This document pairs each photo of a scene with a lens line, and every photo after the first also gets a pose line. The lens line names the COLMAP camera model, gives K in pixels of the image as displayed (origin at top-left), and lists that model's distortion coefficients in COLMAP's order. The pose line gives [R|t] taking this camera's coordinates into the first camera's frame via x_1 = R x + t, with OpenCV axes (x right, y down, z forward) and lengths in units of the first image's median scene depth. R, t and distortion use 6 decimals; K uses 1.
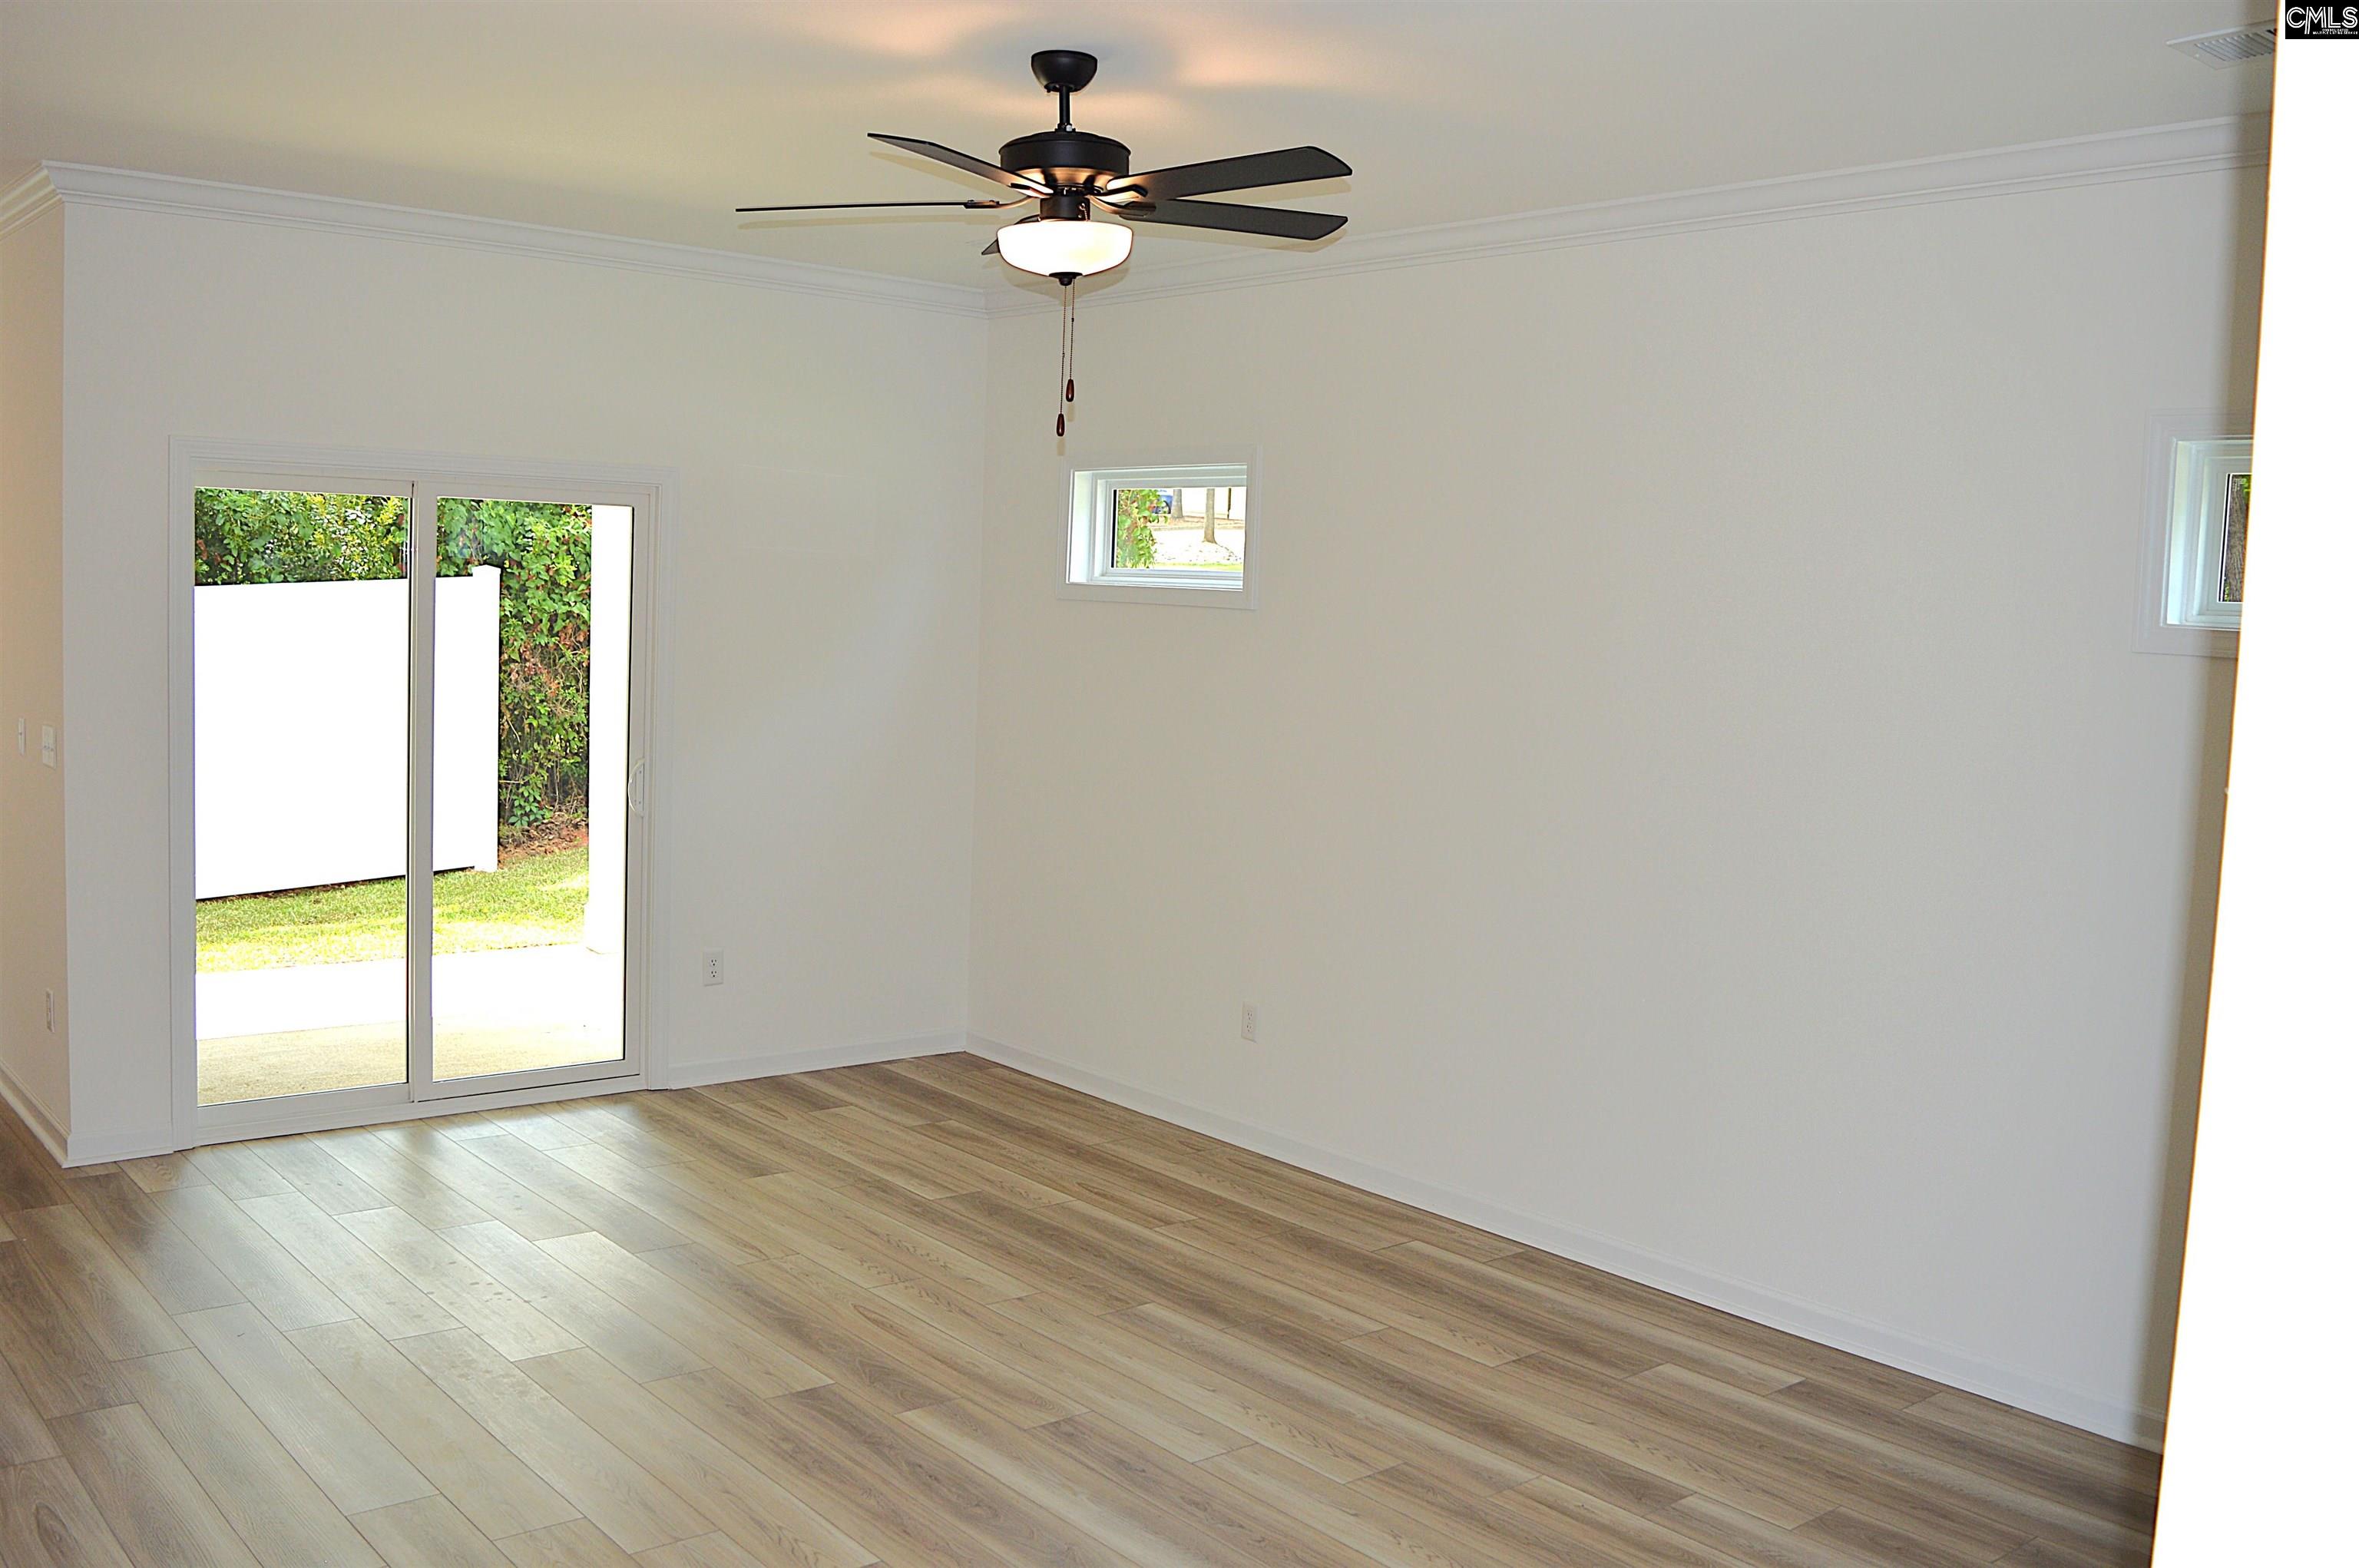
lens RADIAL K [[2056.8, 0, 1176.9], [0, 2056.8, 767.7], [0, 0, 1]] dist [-0.087250, 0.019287]
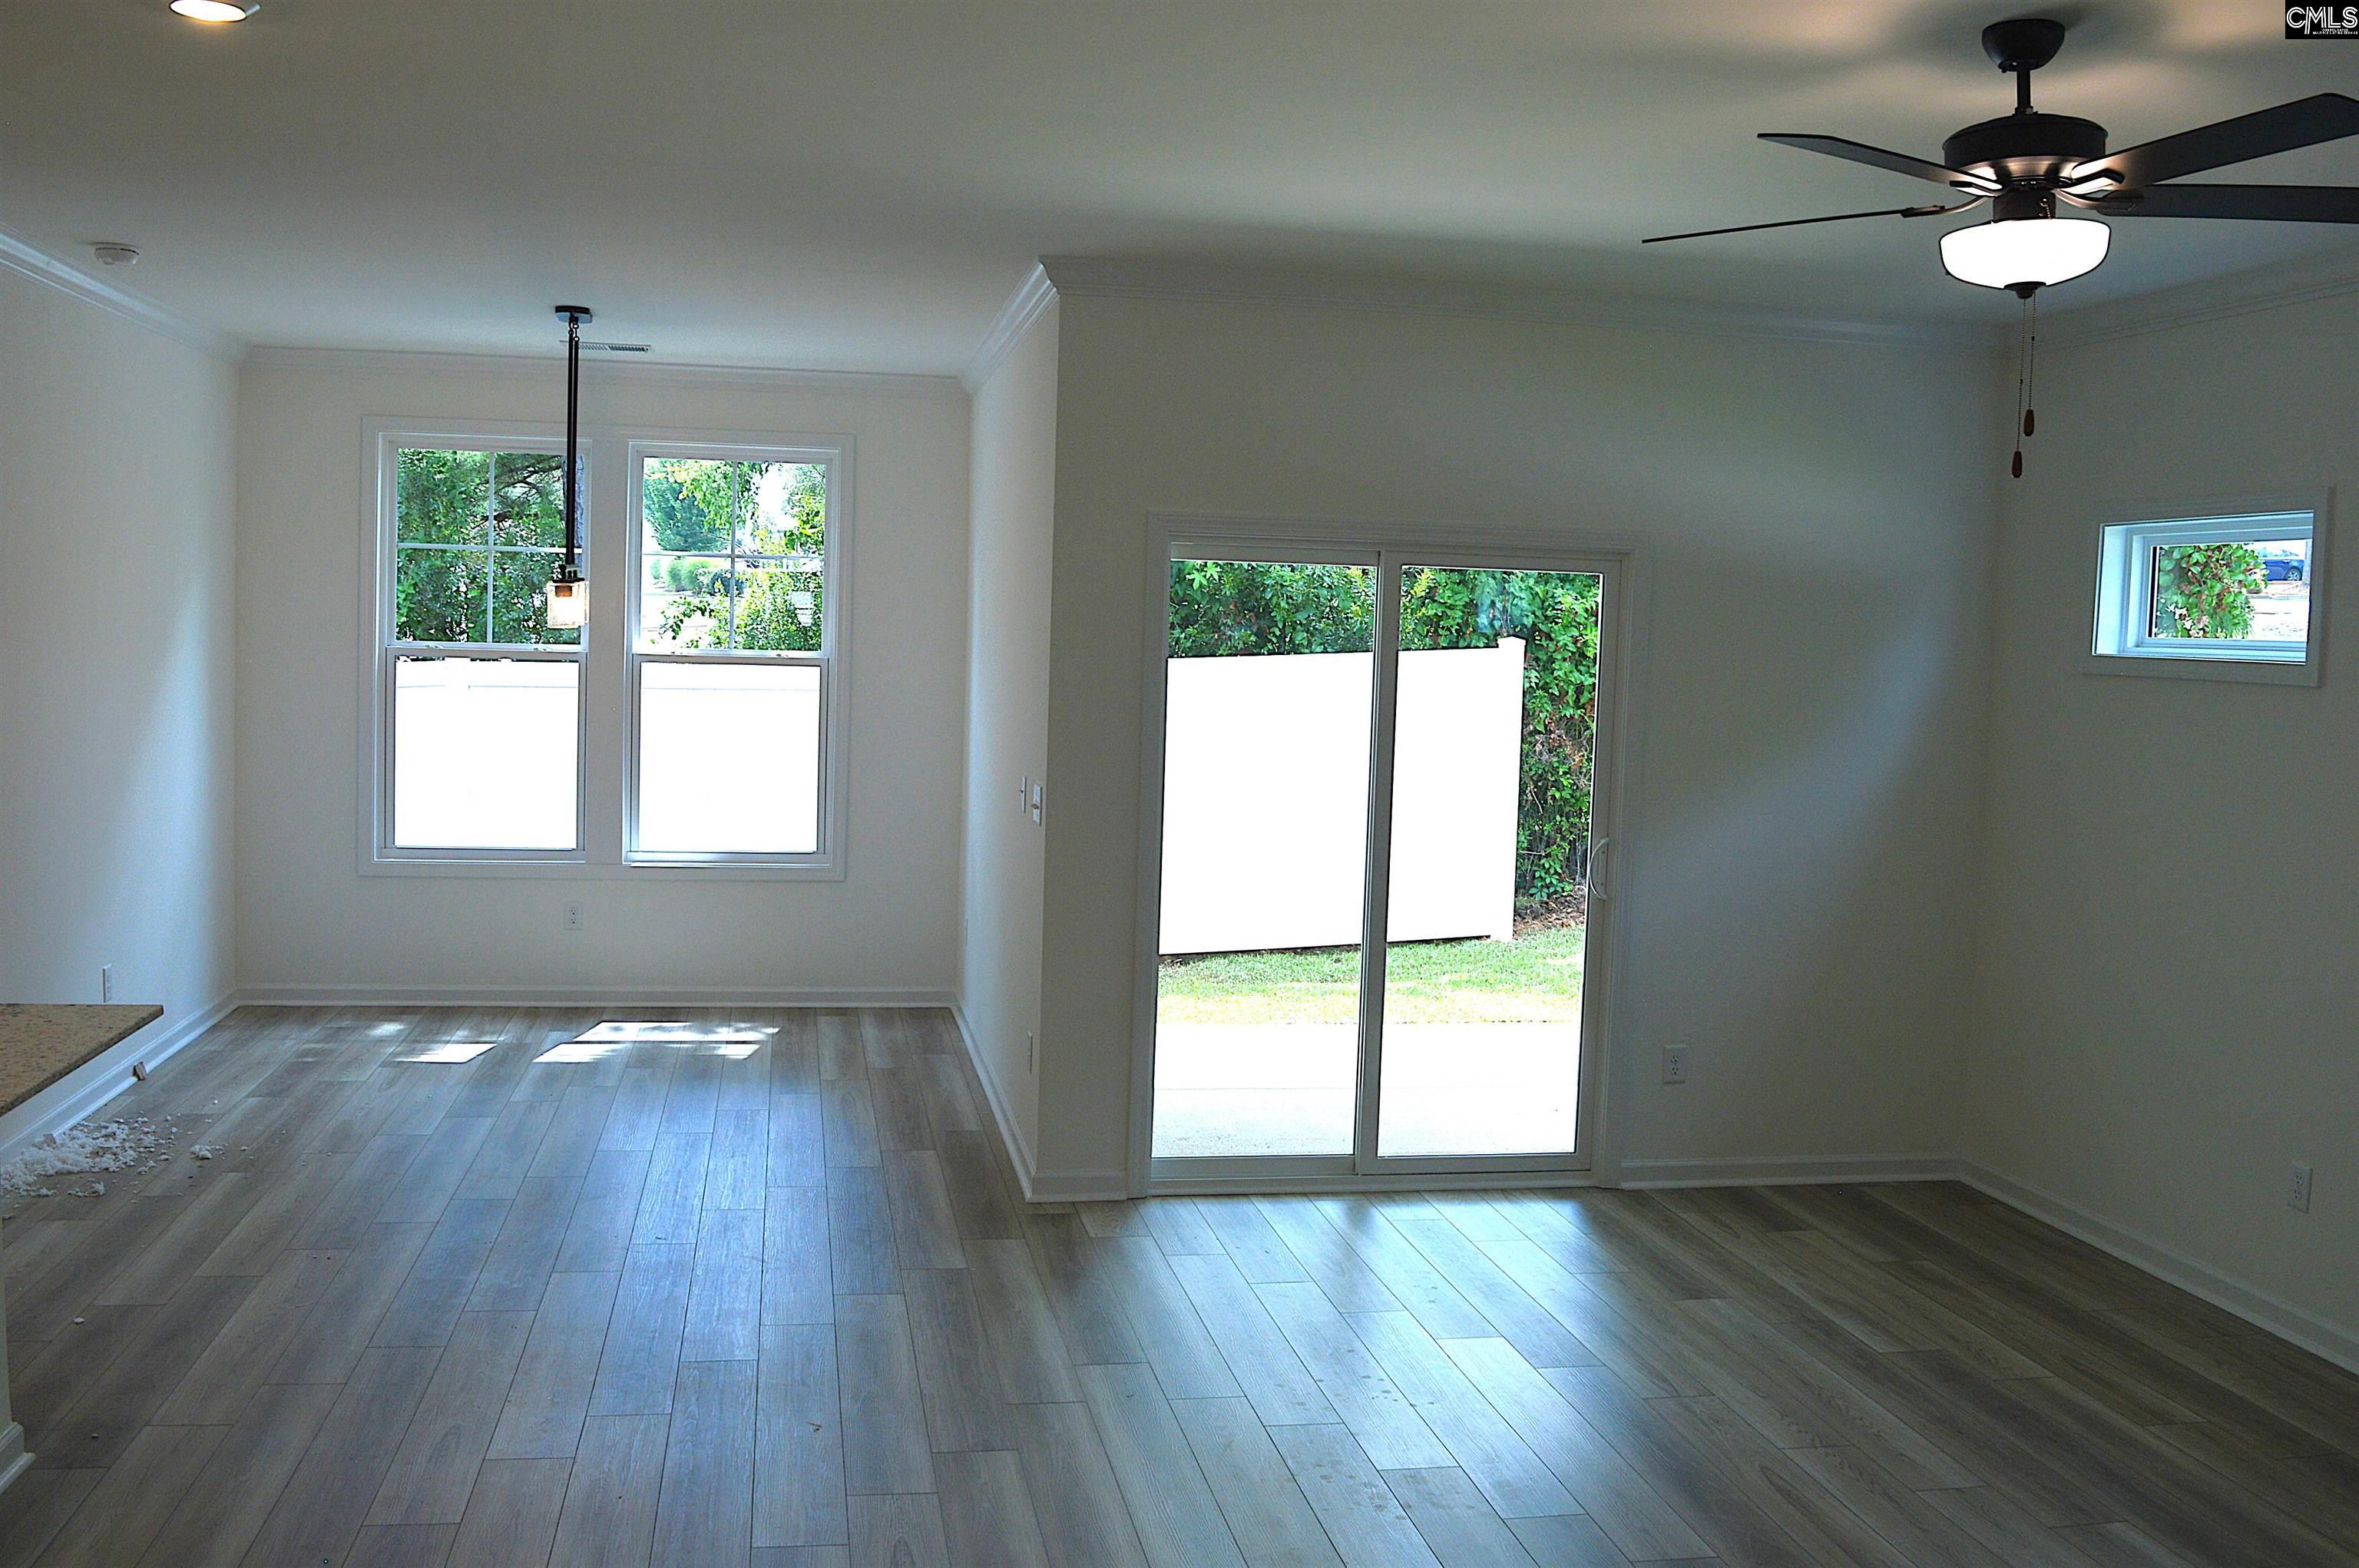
lens RADIAL K [[2056.8, 0, 1176.9], [0, 2056.8, 767.7], [0, 0, 1]] dist [-0.087250, 0.019287]
pose [[0.869252, 0.023812, -0.493796, 0.032065], [-0.041416, 0.998836, -0.024740, -0.004902], [0.492632, 0.041956, 0.869226, 0.067124]]
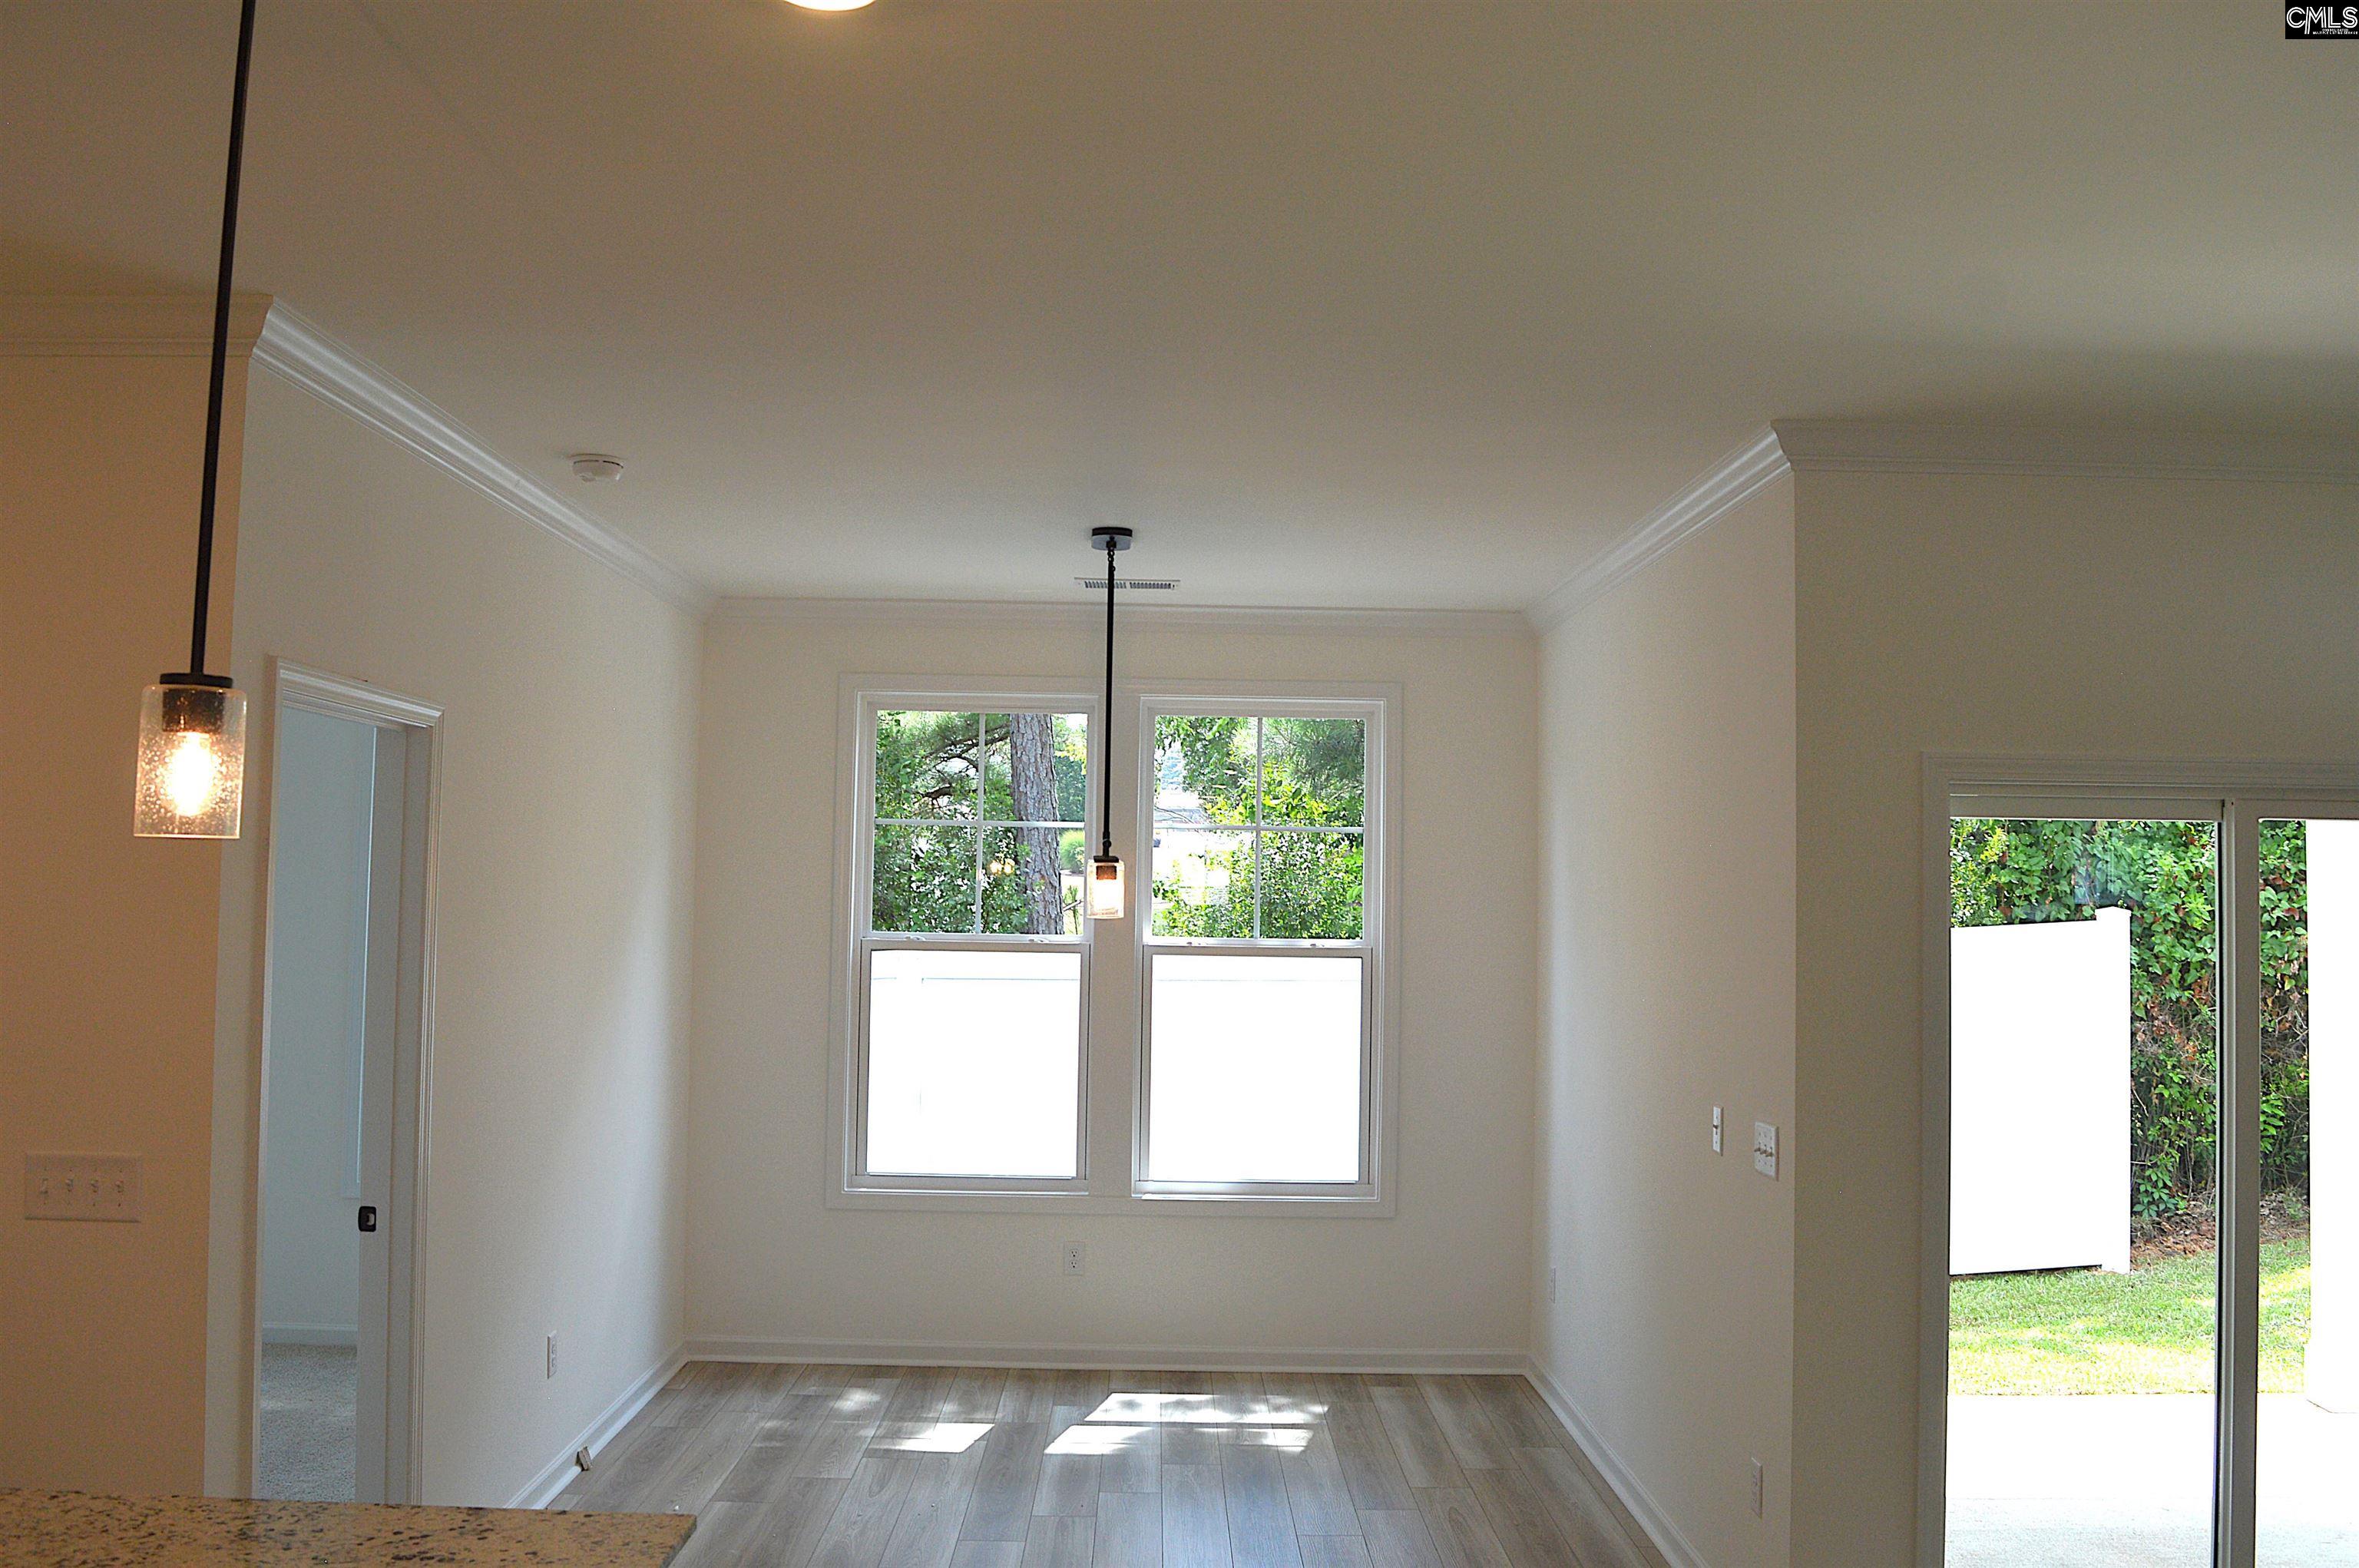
lens RADIAL K [[2056.8, 0, 1176.9], [0, 2056.8, 767.7], [0, 0, 1]] dist [-0.087250, 0.019287]
pose [[0.770845, -0.062655, -0.633934, -0.172215], [-0.043066, 0.987749, -0.149991, -0.022539], [0.635566, 0.142921, 0.758703, 0.171607]]
